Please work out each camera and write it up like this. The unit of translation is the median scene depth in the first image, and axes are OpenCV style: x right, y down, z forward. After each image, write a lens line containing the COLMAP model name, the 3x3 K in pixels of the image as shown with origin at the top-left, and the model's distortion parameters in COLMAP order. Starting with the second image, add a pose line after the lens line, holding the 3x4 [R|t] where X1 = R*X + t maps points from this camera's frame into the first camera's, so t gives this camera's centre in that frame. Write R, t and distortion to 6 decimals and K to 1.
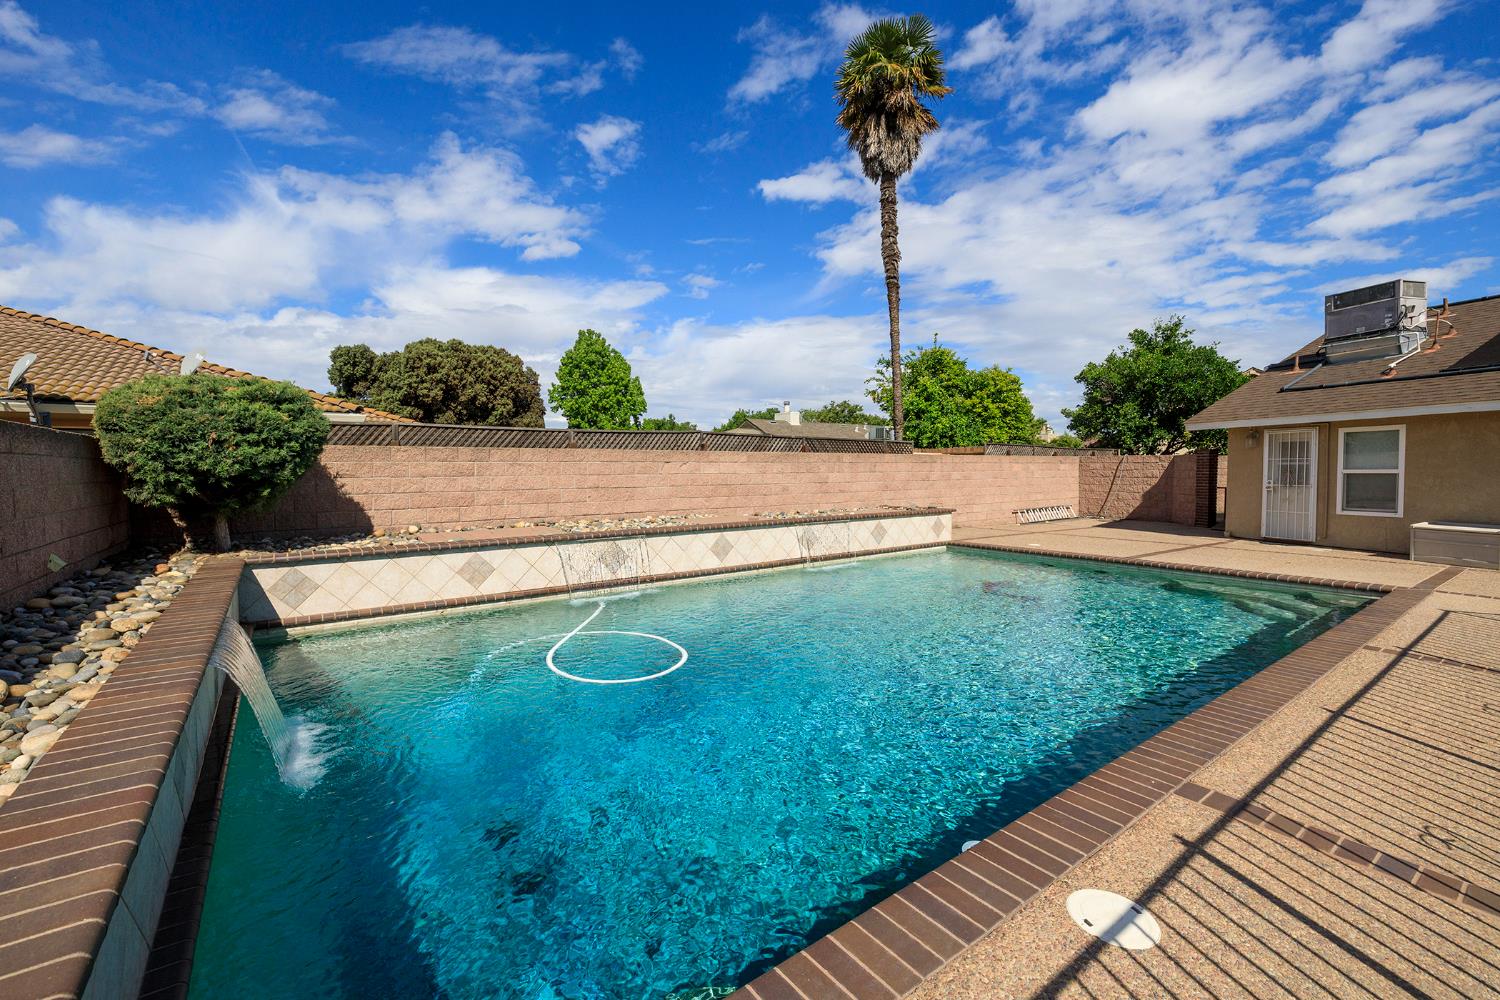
lens RADIAL K [[635.9, 0, 731.5], [0, 635.9, 493.9], [0, 0, 1]] dist [0.000705, 0.000027]
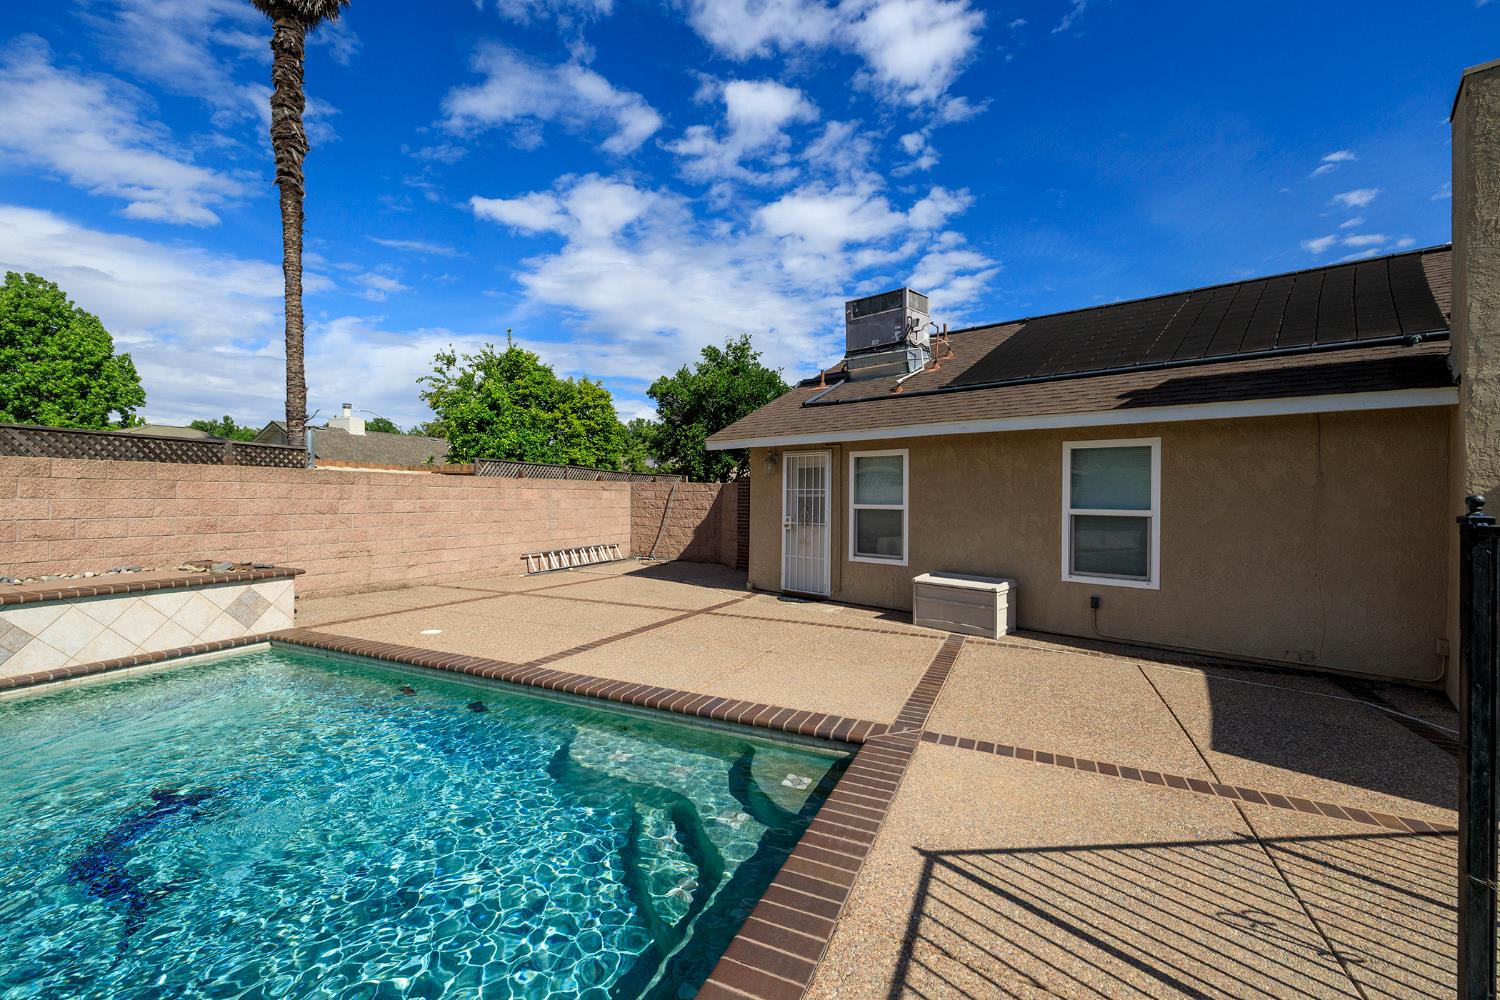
lens RADIAL K [[622.0, 0, 741.6], [0, 622.0, 490.6], [0, 0, 1]] dist [-0.001804, -0.000285]
pose [[0.871687, 0.020677, 0.489626, 0.253957], [0.001536, 0.998989, -0.044923, -0.011376], [-0.490060, 0.039911, 0.870775, 0.218013]]
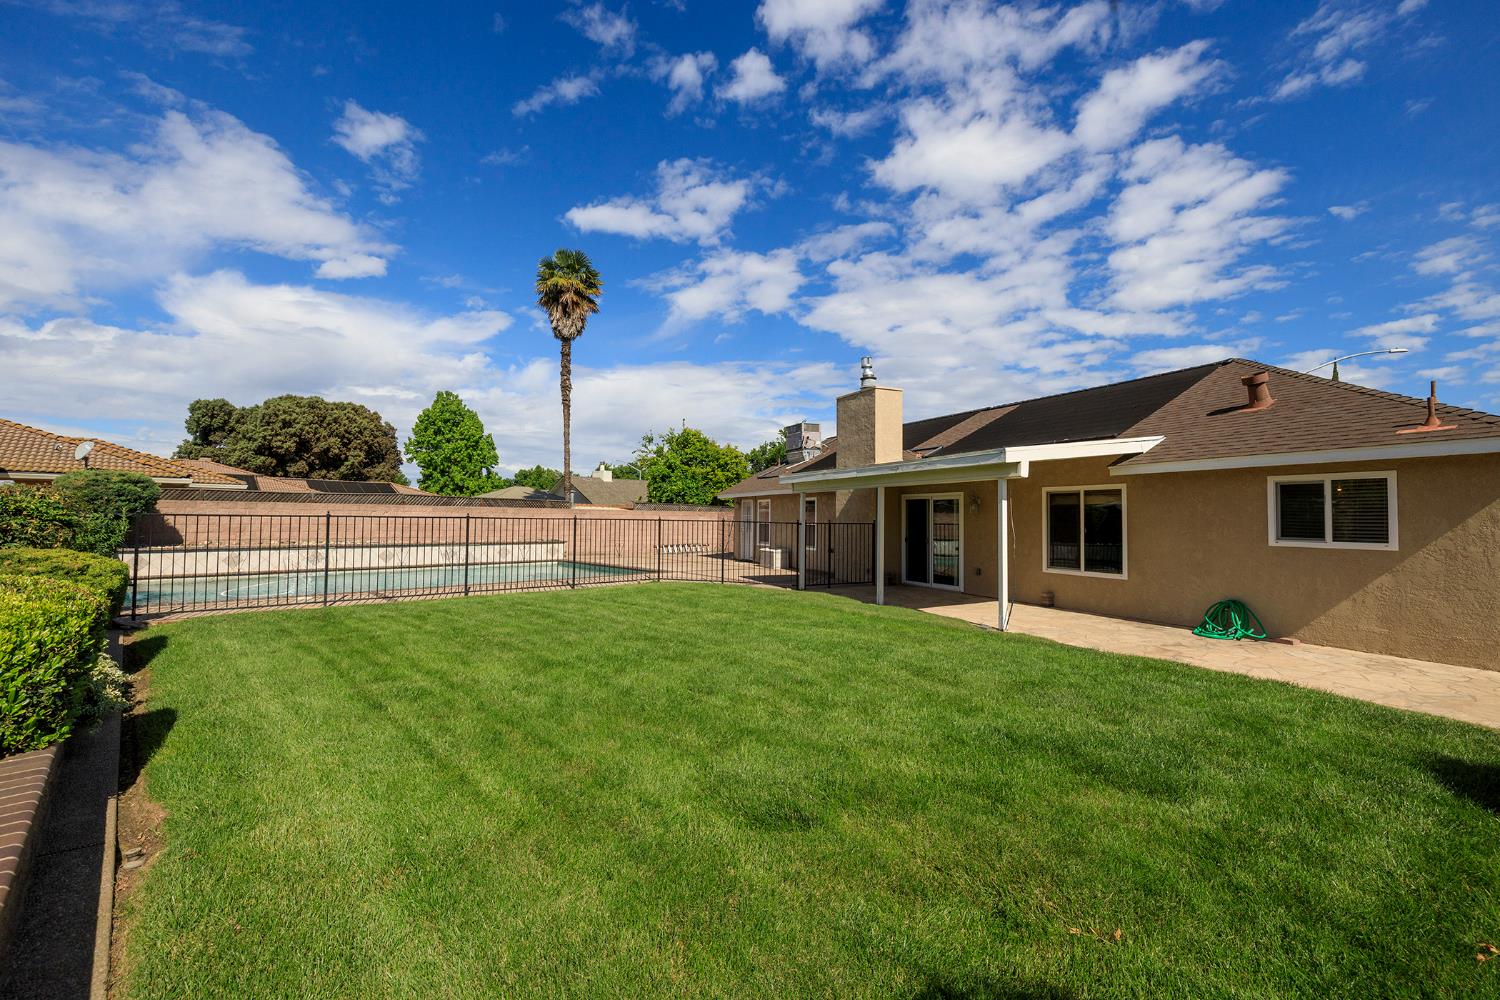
lens RADIAL K [[663.3, 0, 730.7], [0, 663.3, 504.1], [0, 0, 1]] dist [0.031143, -0.000252]
pose [[0.993833, 0.022345, 0.108608, 0.364373], [-0.015719, 0.997984, -0.061487, 0.017067], [-0.109763, 0.059400, 0.992181, -0.523841]]
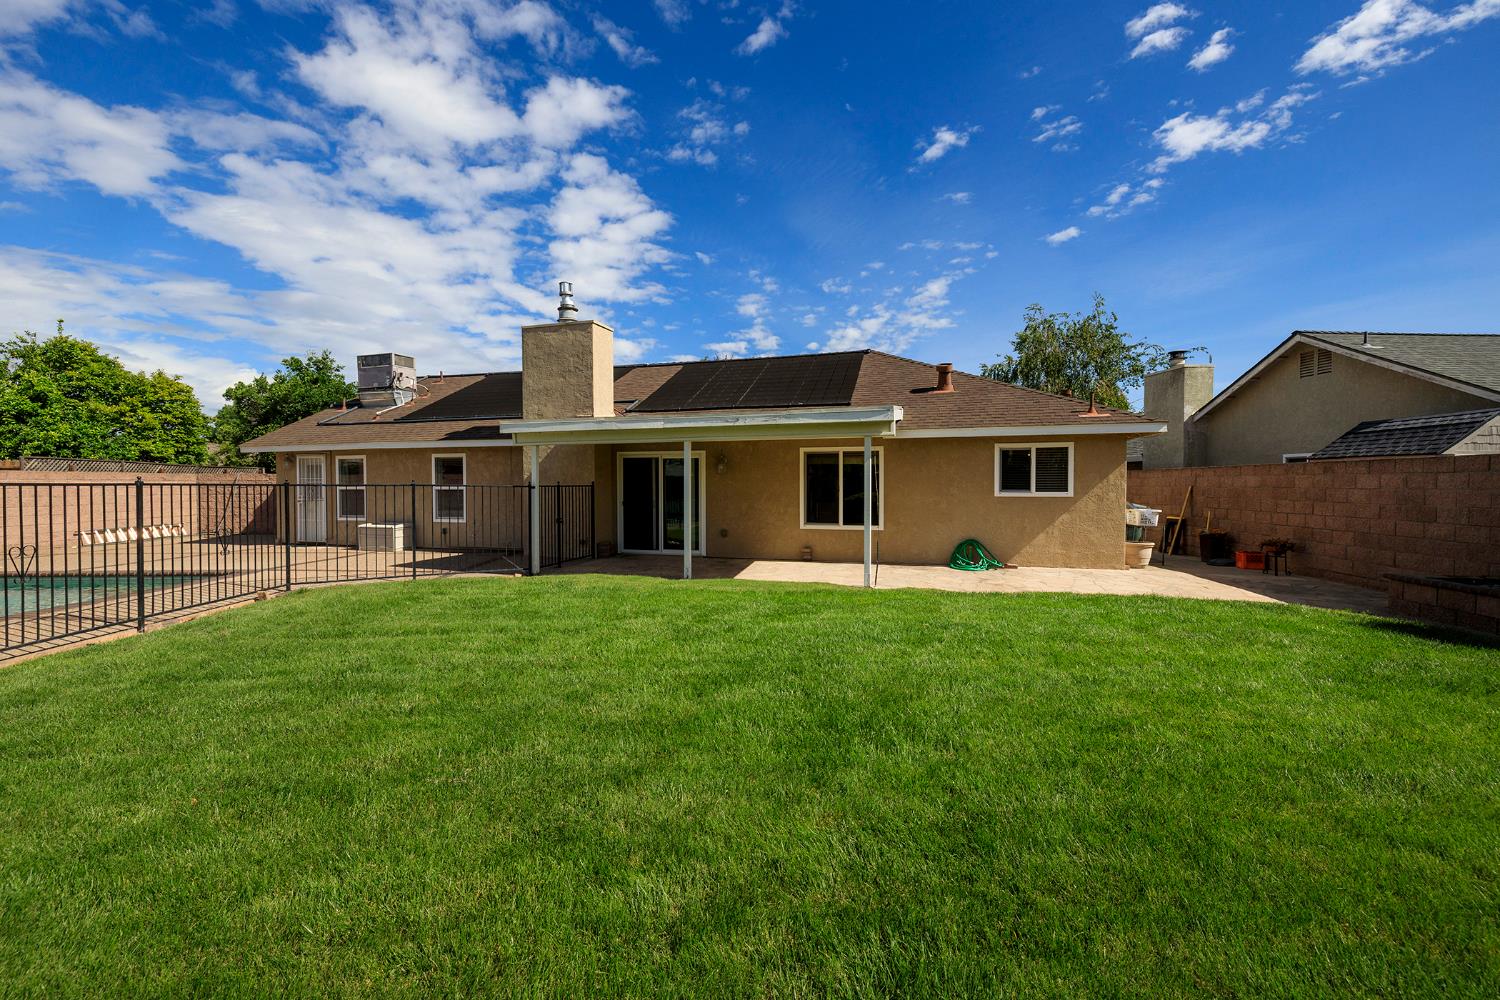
lens RADIAL K [[646.1, 0, 759.6], [0, 646.1, 484.1], [0, 0, 1]] dist [0.005931, 0.000426]
pose [[0.569839, 0.005975, 0.821735, 0.194125], [0.029596, 0.999176, -0.027788, 0.010651], [-0.821223, 0.040155, 0.569193, -0.278670]]
